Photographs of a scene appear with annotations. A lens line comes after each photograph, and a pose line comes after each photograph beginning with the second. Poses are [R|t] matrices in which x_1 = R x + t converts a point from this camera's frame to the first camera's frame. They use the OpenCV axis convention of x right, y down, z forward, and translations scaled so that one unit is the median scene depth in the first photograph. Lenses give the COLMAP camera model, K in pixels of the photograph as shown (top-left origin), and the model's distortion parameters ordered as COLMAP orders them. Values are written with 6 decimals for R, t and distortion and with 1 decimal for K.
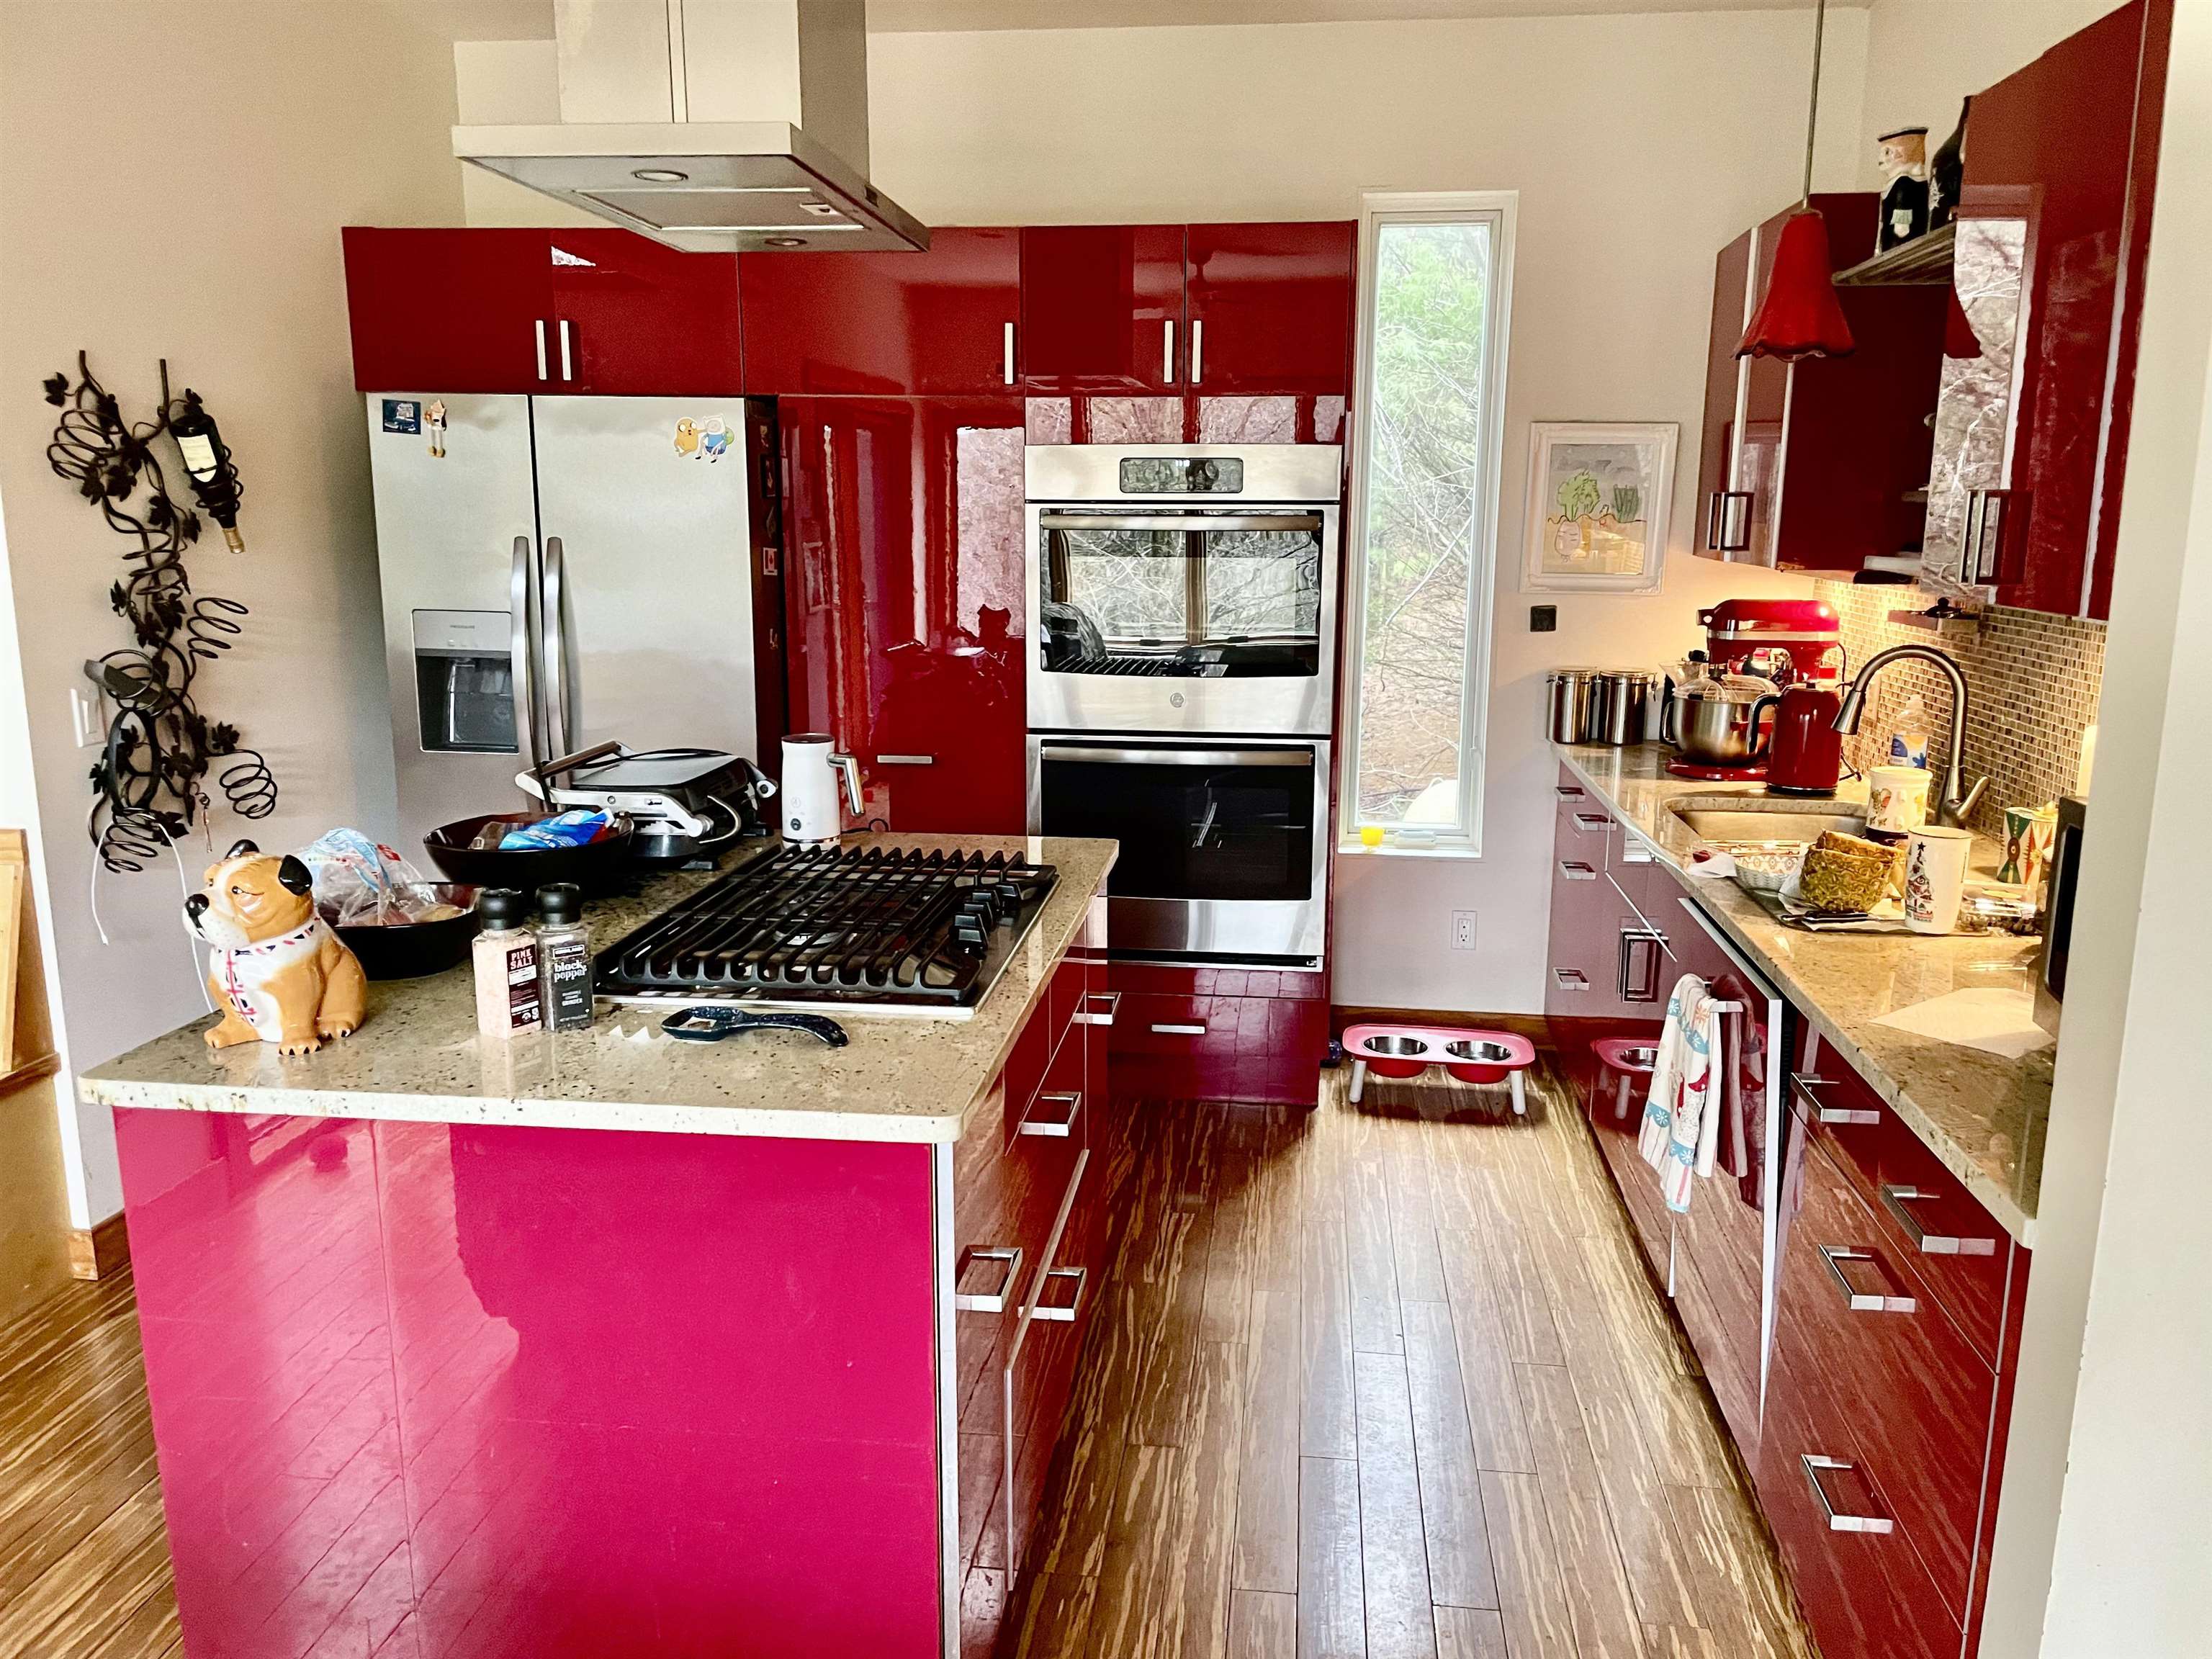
lens RADIAL K [[1669.1, 0, 1122.9], [0, 1669.1, 850.6], [0, 0, 1]] dist [0.074201, -0.071351]
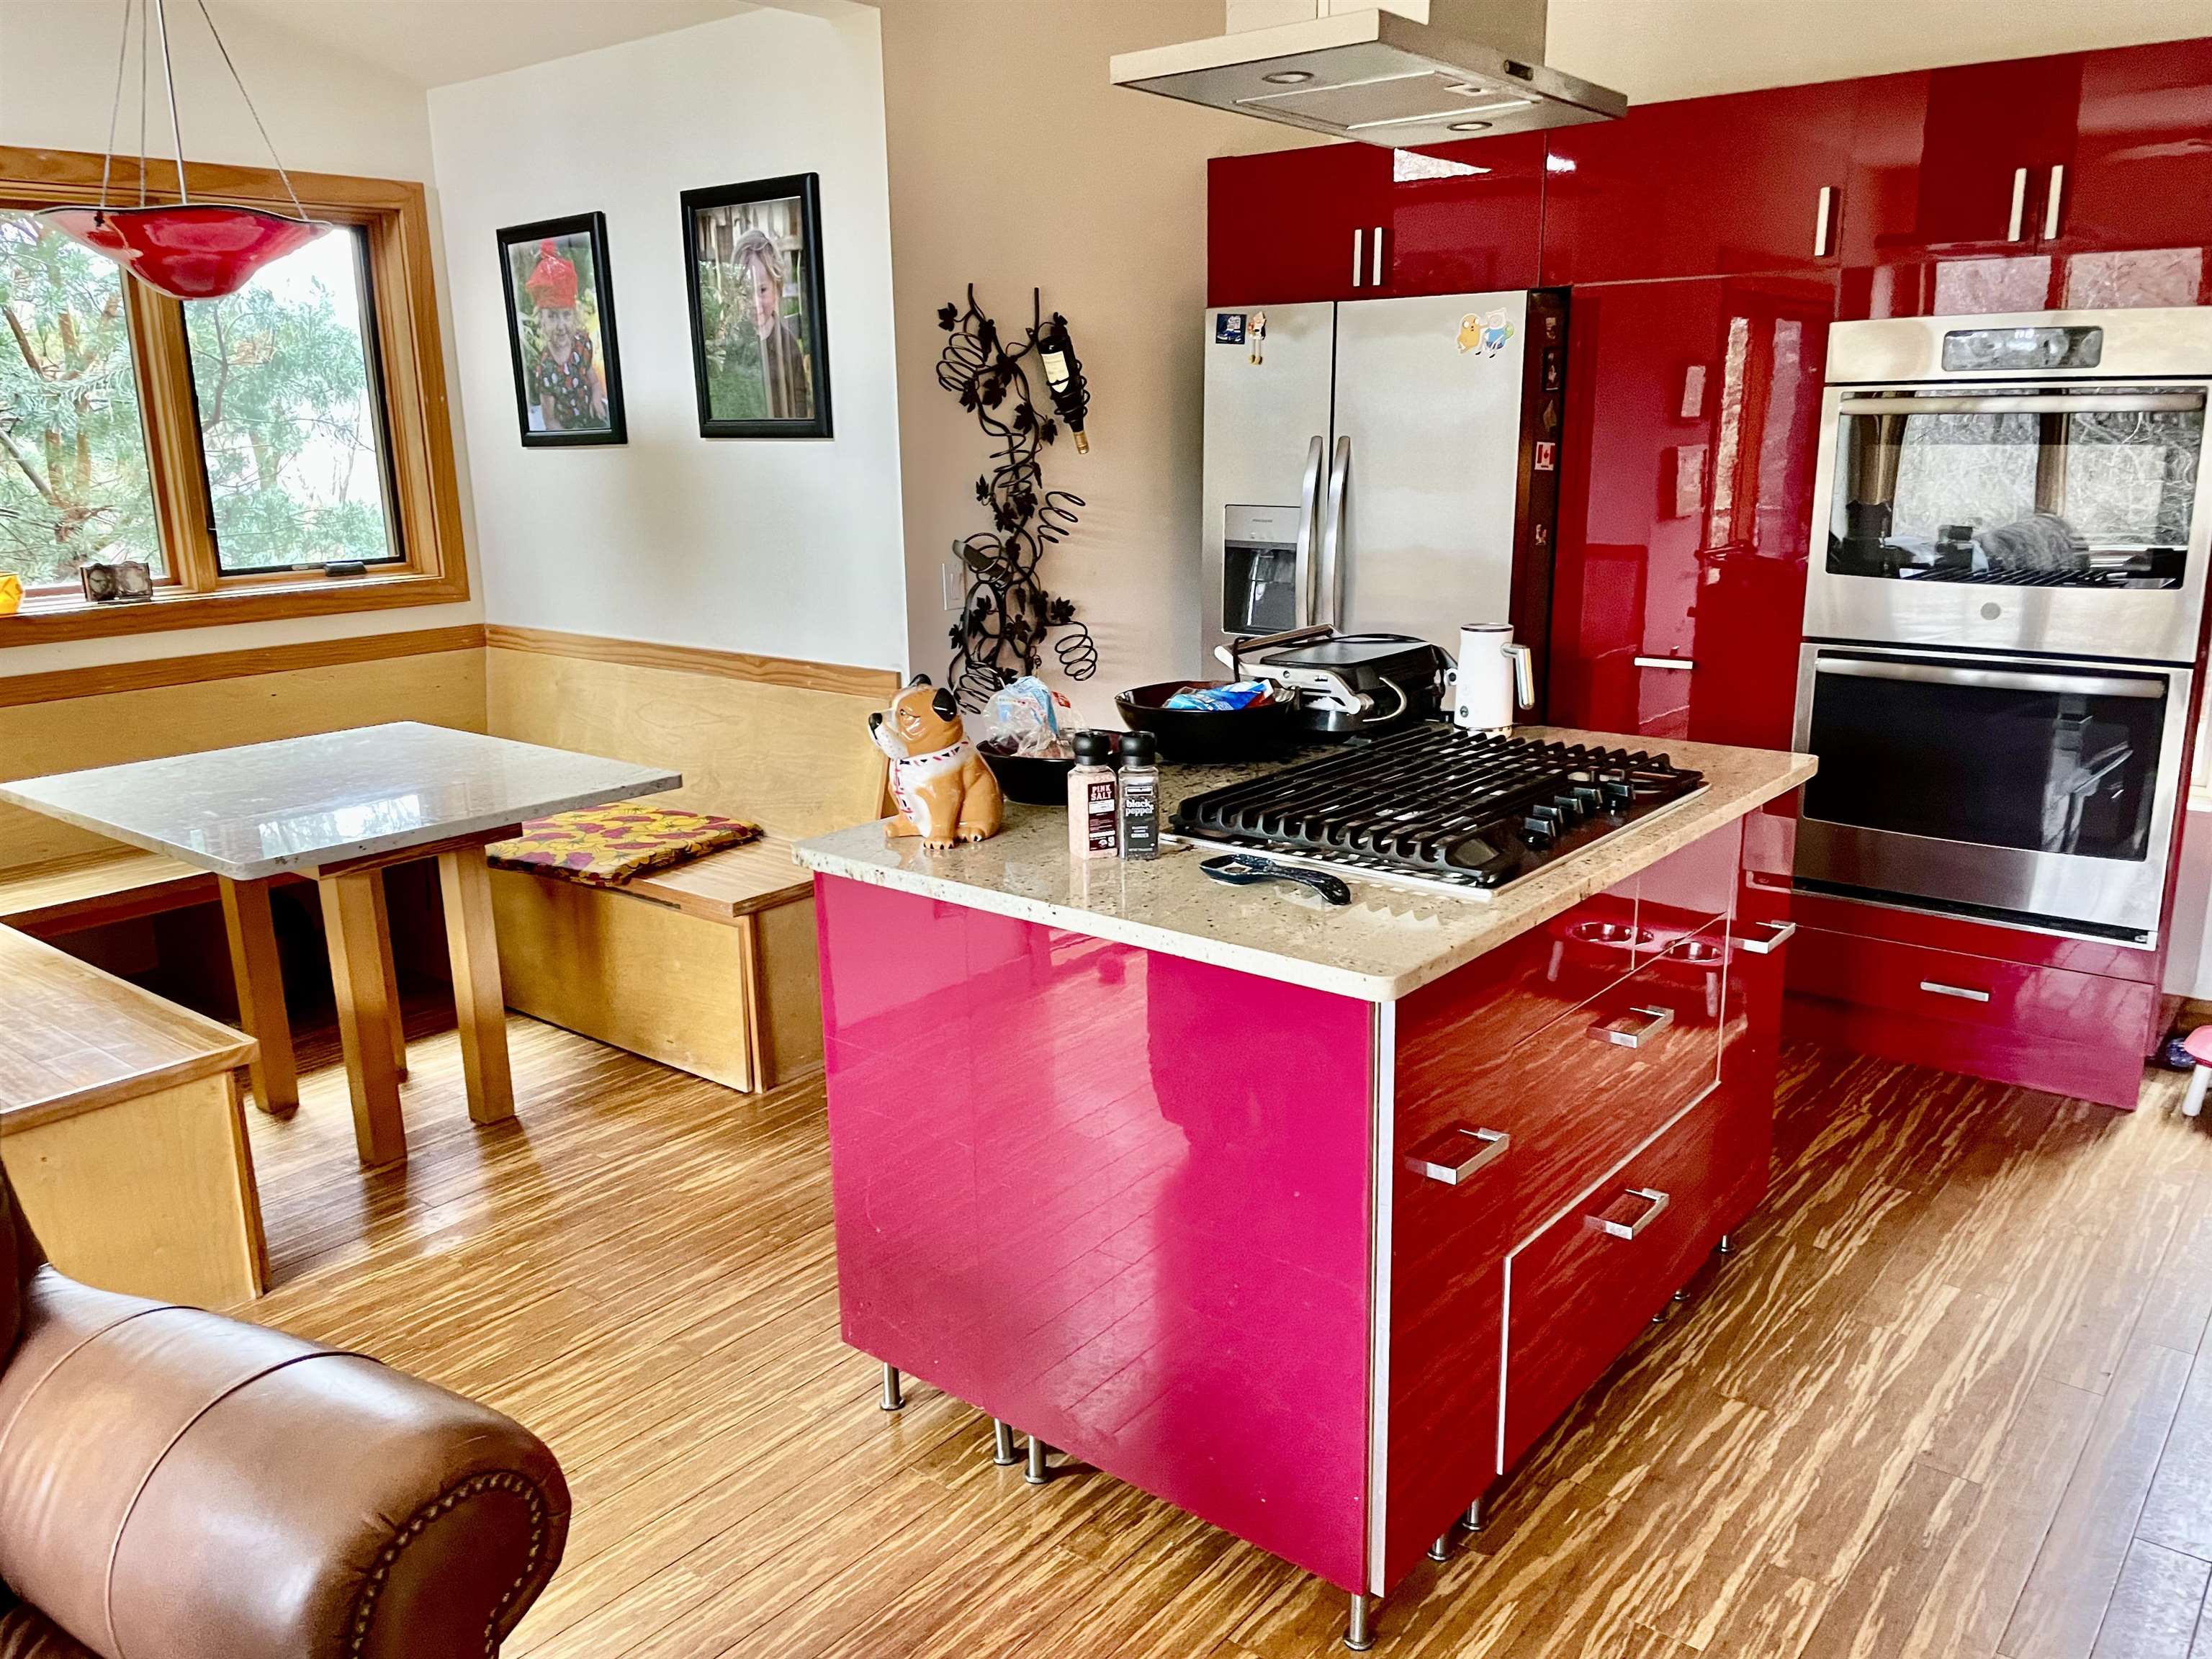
lens RADIAL K [[1669.1, 0, 1098.5], [0, 1669.1, 837.1], [0, 0, 1]] dist [0.074201, -0.071351]
pose [[0.844172, 0.115372, -0.523510, 0.133477], [-0.092957, 0.993276, 0.069004, 0.008728], [0.527951, -0.009588, 0.849221, 0.014349]]
